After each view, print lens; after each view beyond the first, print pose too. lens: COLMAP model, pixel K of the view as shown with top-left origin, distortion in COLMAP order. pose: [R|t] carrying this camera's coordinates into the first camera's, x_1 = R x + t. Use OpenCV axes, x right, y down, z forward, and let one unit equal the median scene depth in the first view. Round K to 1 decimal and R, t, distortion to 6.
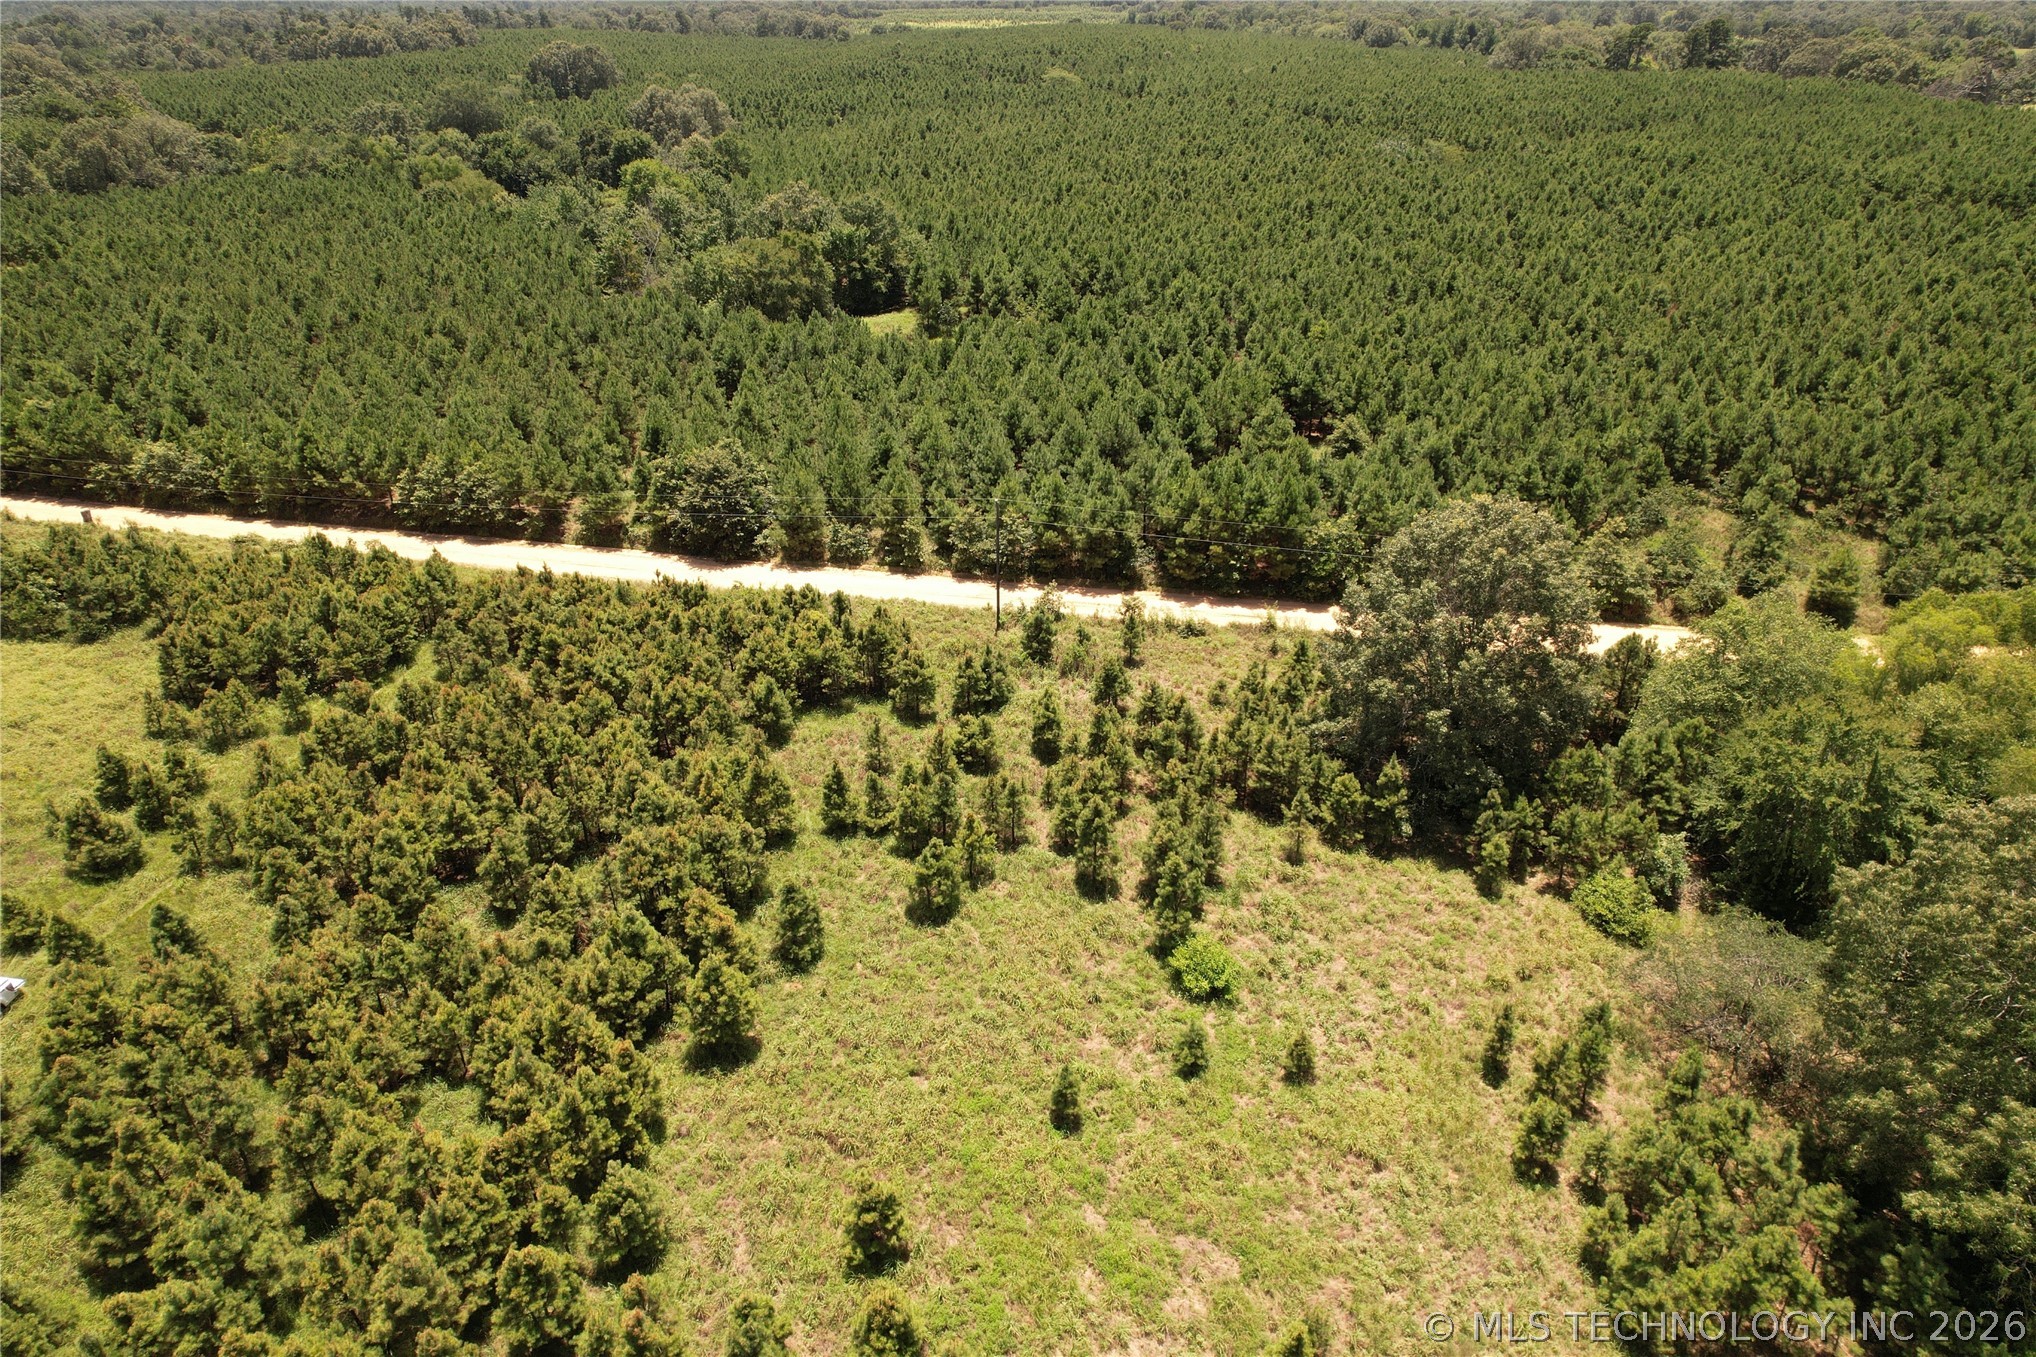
lens RADIAL K [[1288.0, 0, 1023.2], [0, 1288.0, 708.0], [0, 0, 1]] dist [-0.066961, 0.057751]
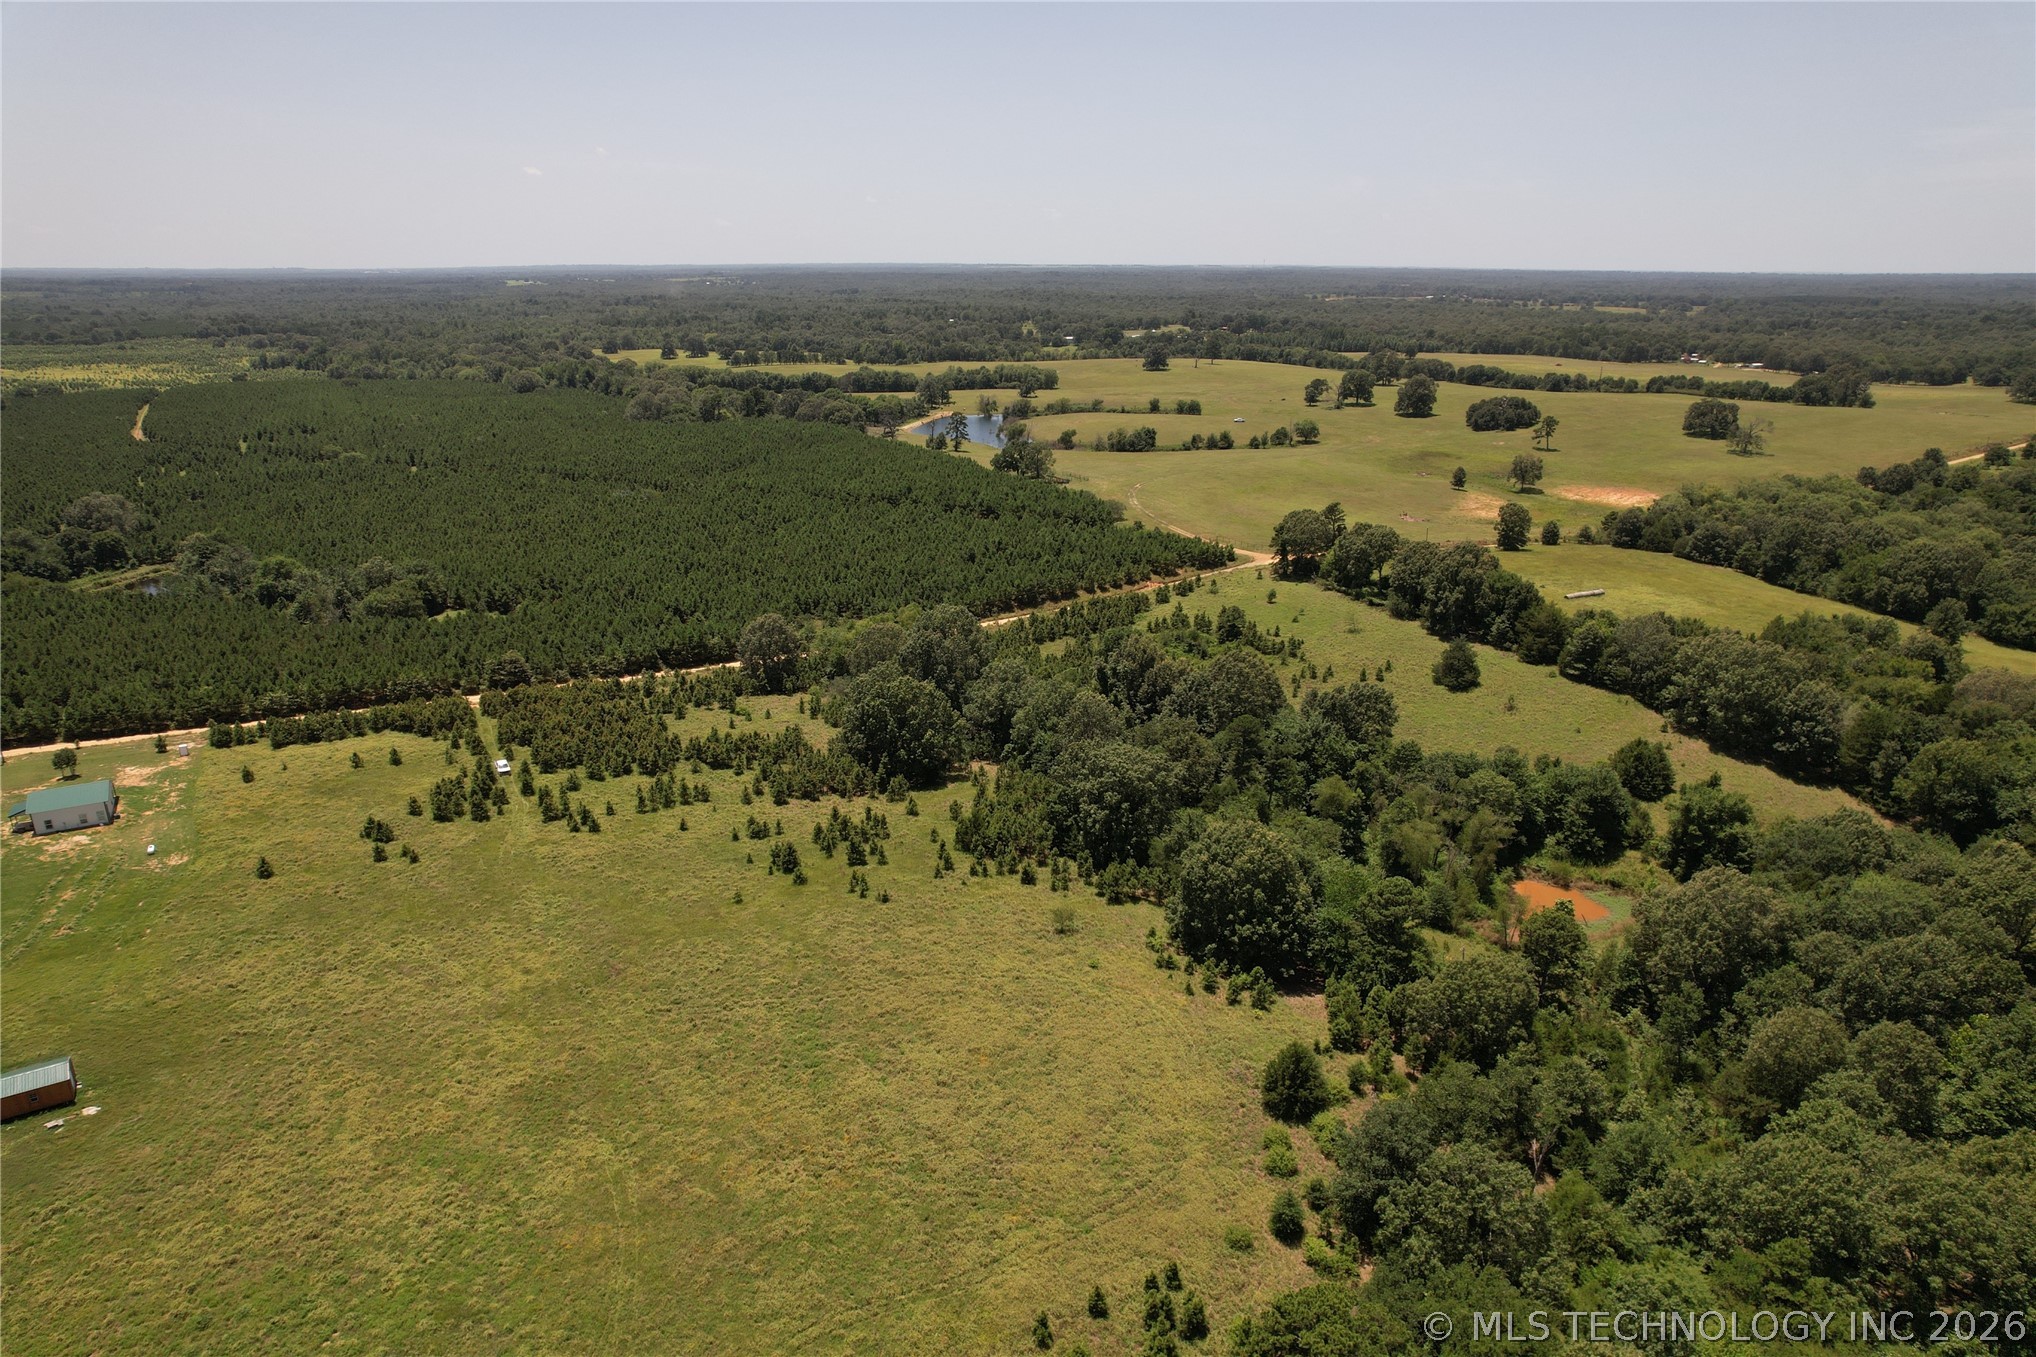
lens RADIAL K [[1302.3, 0, 1026.9], [0, 1302.3, 684.5], [0, 0, 1]] dist [-0.073475, 0.065218]
pose [[0.788219, -0.188275, 0.585886, -0.271827], [0.305665, 0.946085, -0.107200, 0.140471], [-0.534115, 0.263582, 0.803272, -0.514442]]
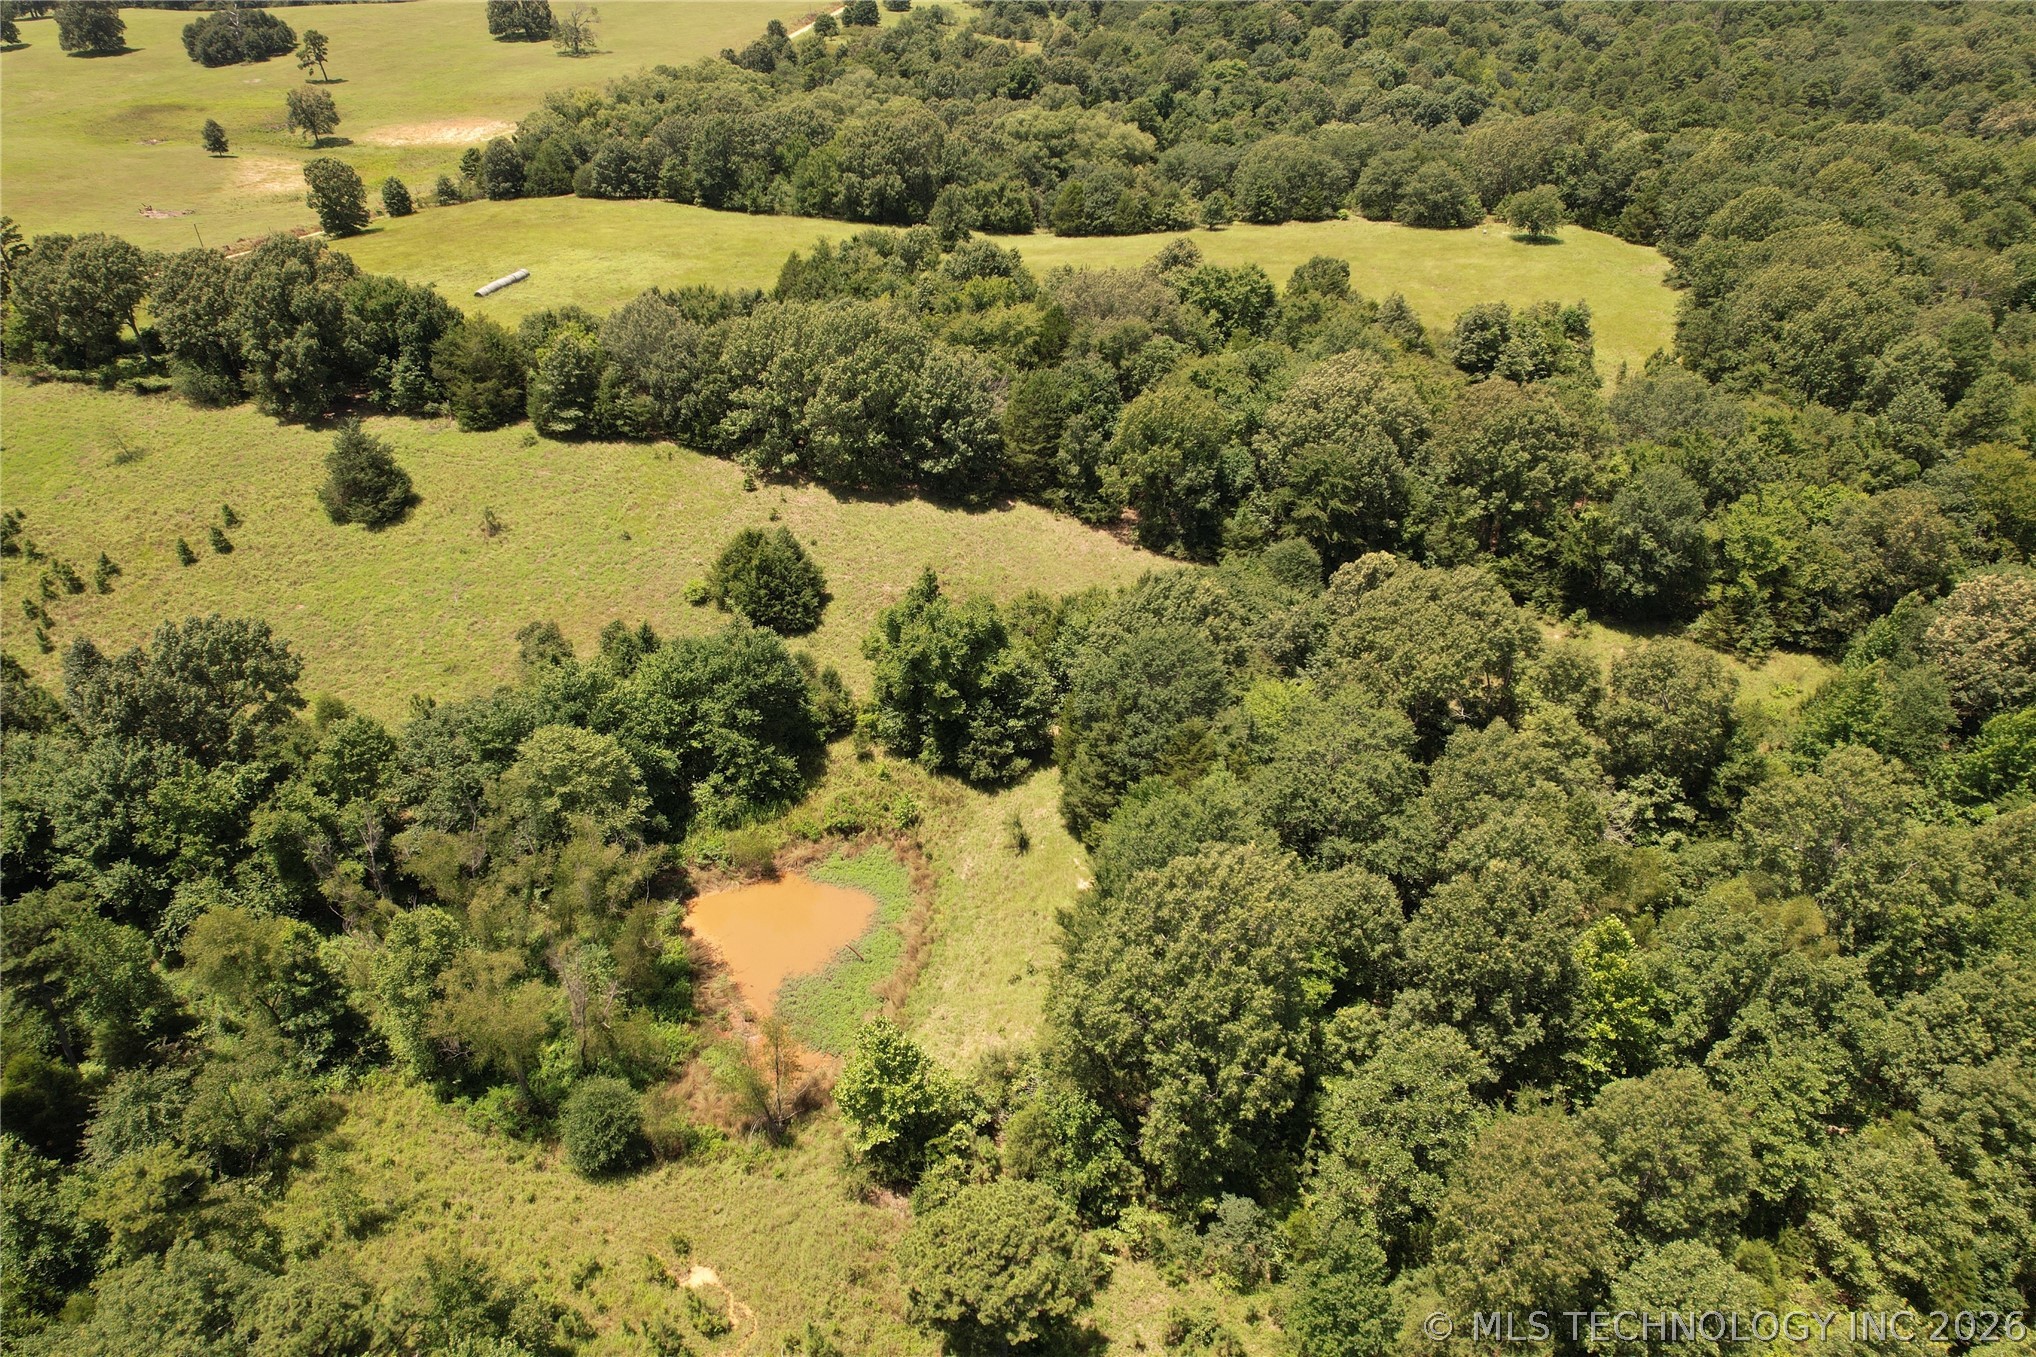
lens RADIAL K [[1302.3, 0, 1026.9], [0, 1302.3, 684.5], [0, 0, 1]] dist [-0.073475, 0.065218]
pose [[0.046968, -0.535392, 0.843296, 0.007699], [0.505286, 0.740986, 0.442295, 0.101928], [-0.861673, 0.405333, 0.305329, -0.320095]]
